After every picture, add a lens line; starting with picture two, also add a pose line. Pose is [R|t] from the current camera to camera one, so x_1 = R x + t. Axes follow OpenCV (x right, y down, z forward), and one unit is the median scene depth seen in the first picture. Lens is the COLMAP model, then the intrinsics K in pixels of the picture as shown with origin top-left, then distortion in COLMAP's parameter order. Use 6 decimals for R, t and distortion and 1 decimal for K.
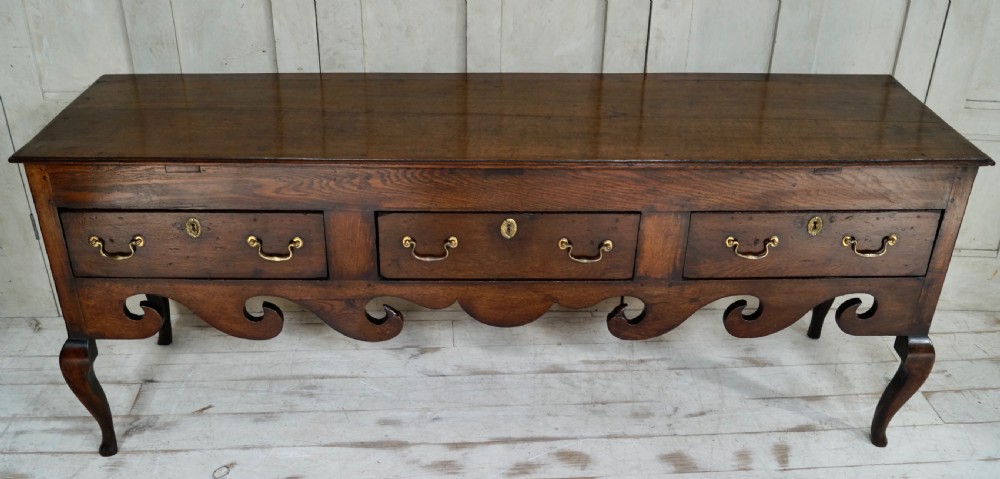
lens RADIAL K [[958.0, 0, 492.9], [0, 958.0, 299.0], [0, 0, 1]] dist [-0.071035, 0.000000]
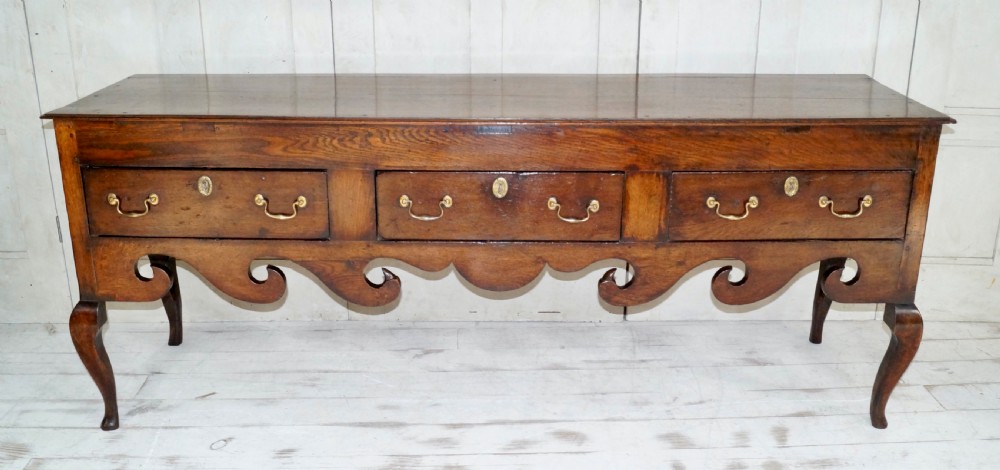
lens RADIAL K [[985.2, 0, 515.7], [0, 985.2, 251.2], [0, 0, 1]] dist [-0.073835, 0.000000]
pose [[0.999839, -0.000207, -0.017921, 0.048517], [-0.003479, 0.978673, -0.205394, 0.199719], [0.017582, 0.205423, 0.978515, -0.048810]]
